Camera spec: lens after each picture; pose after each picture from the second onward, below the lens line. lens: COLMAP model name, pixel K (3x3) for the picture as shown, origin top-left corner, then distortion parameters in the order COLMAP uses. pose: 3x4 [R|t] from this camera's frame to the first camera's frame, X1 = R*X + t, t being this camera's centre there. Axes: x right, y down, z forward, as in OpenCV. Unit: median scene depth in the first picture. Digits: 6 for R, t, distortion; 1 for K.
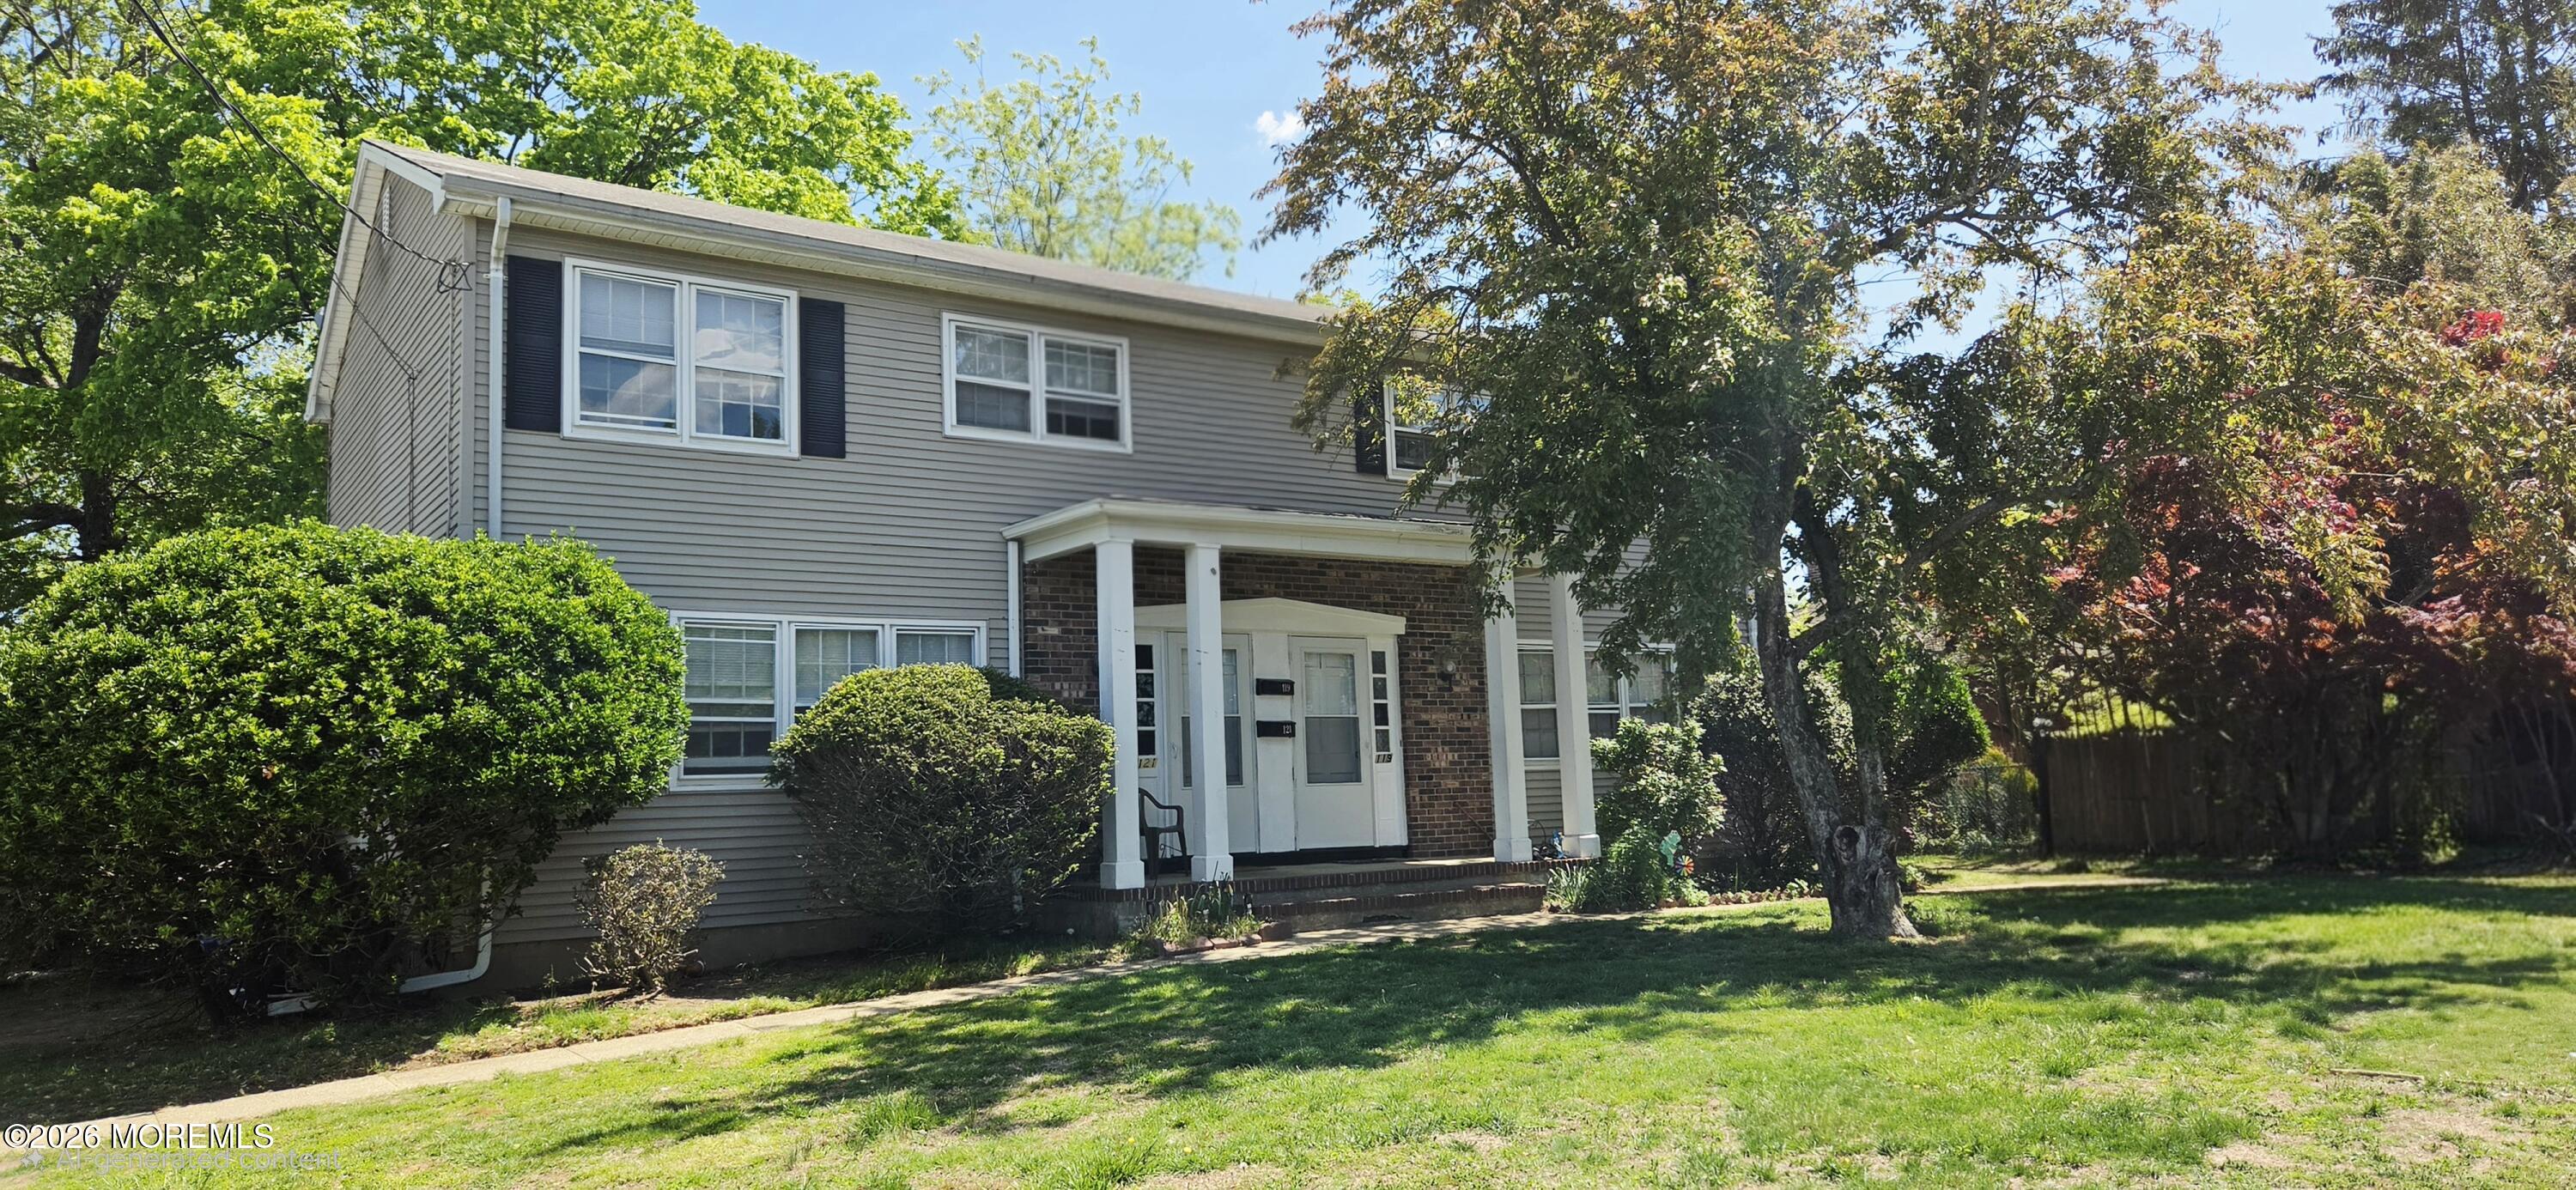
lens RADIAL K [[1687.5, 0, 1295.0], [0, 1687.5, 579.3], [0, 0, 1]] dist [0.070273, -0.068269]
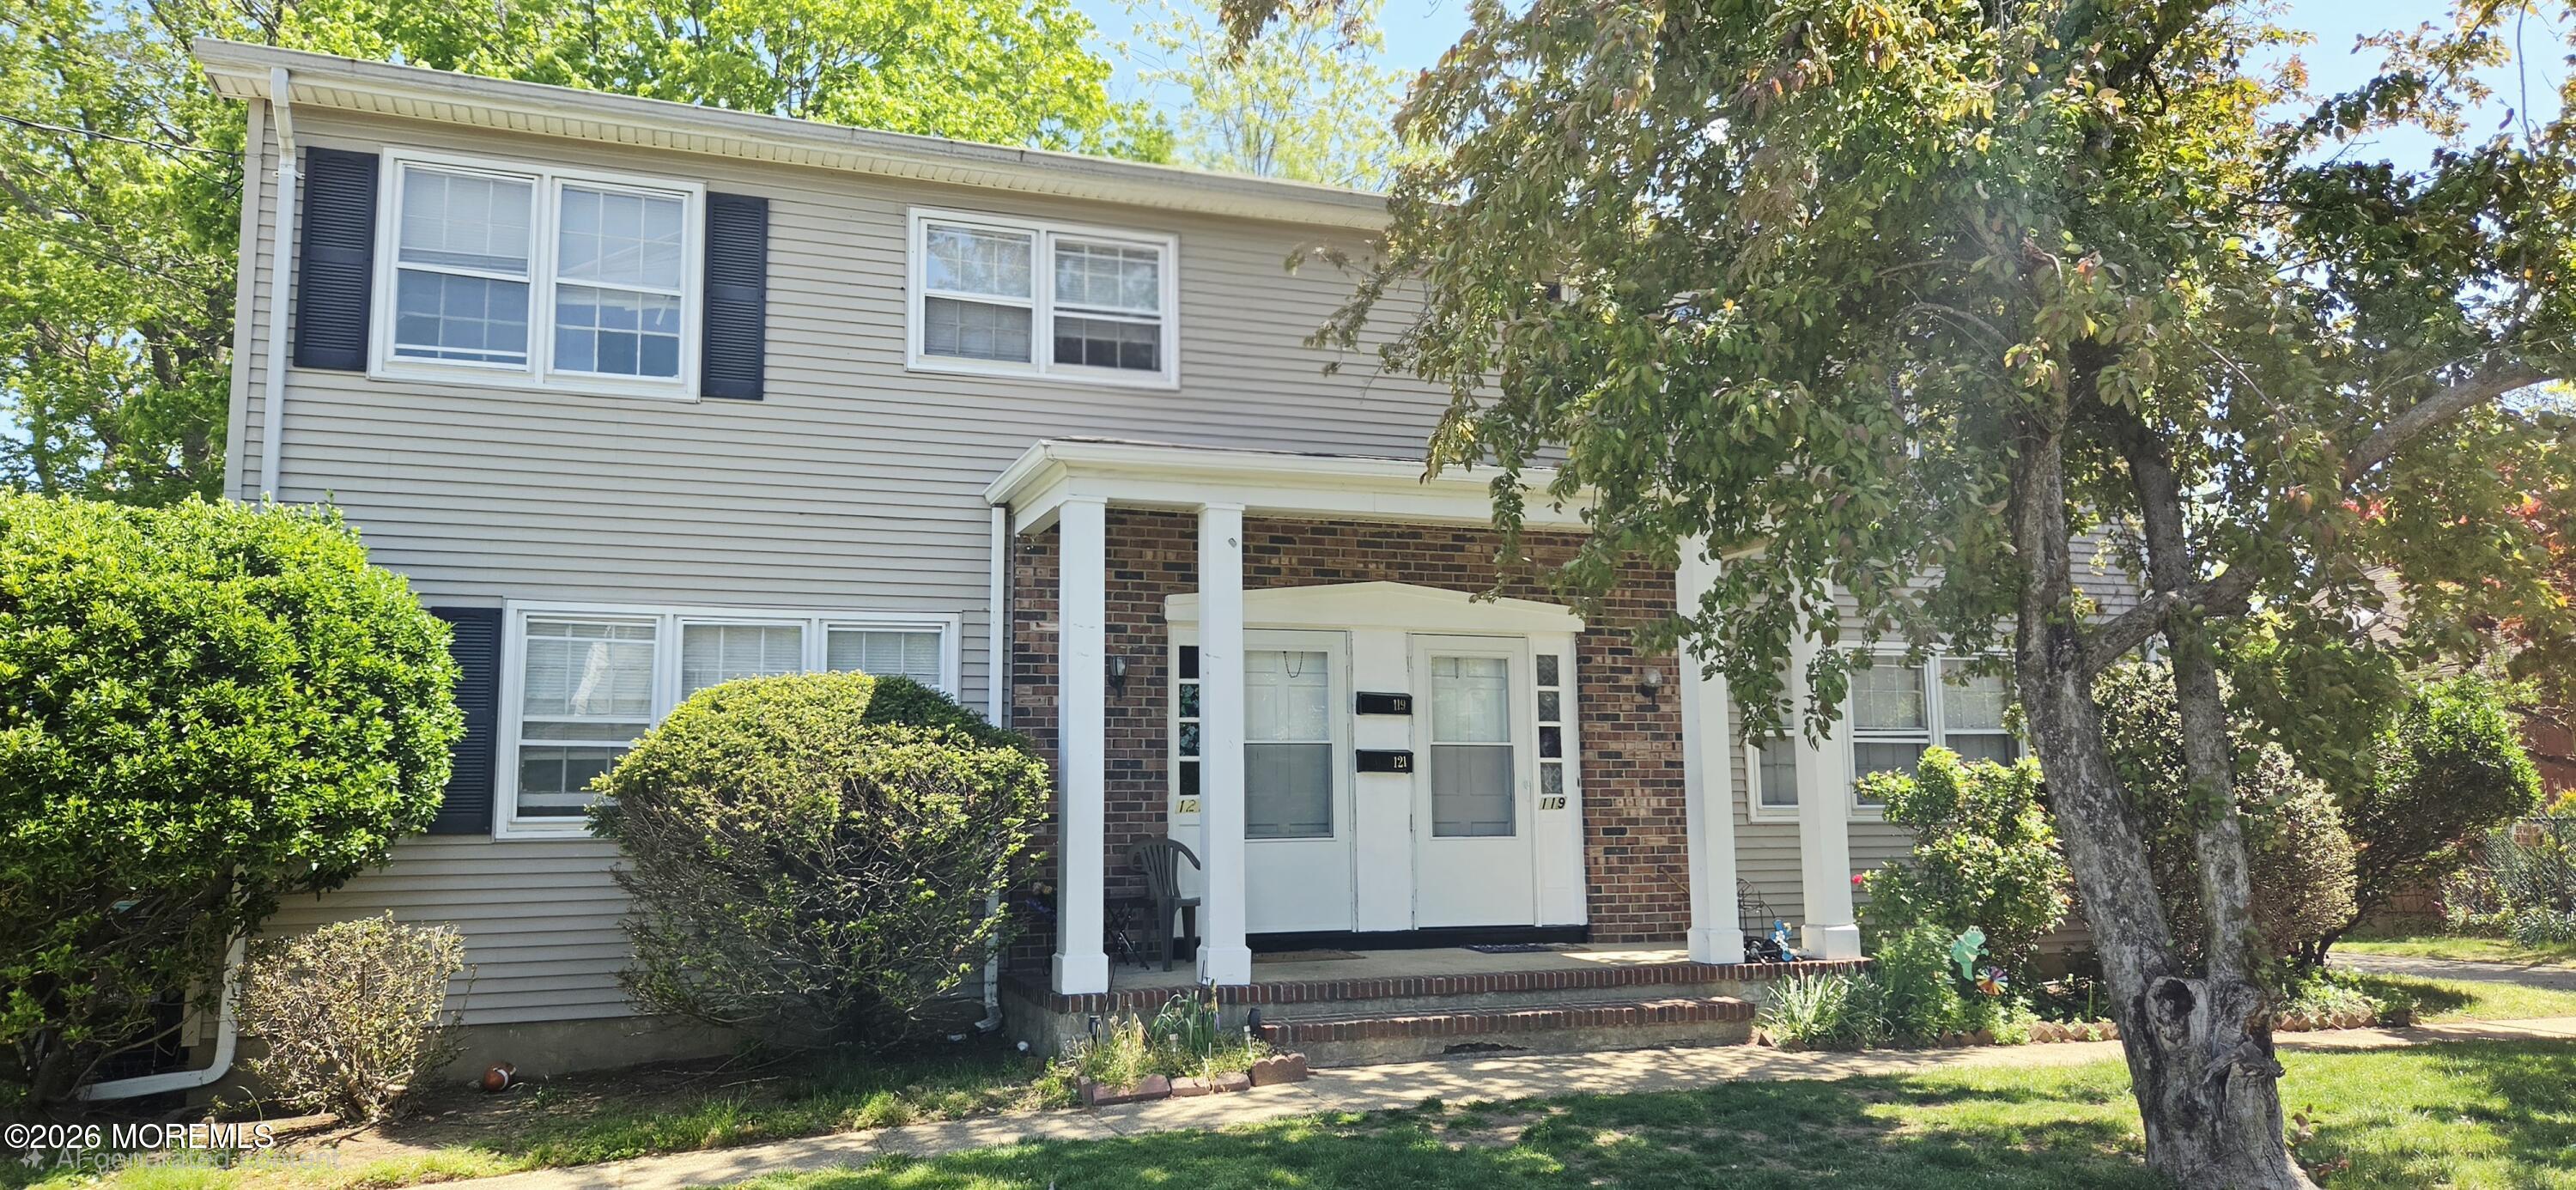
lens RADIAL K [[1687.5, 0, 1295.0], [0, 1687.5, 579.3], [0, 0, 1]] dist [0.070273, -0.068269]
pose [[0.965386, -0.009139, -0.260664, 0.156691], [0.009118, 0.999958, -0.001287, 0.011604], [0.260665, -0.001134, 0.965429, 0.313495]]
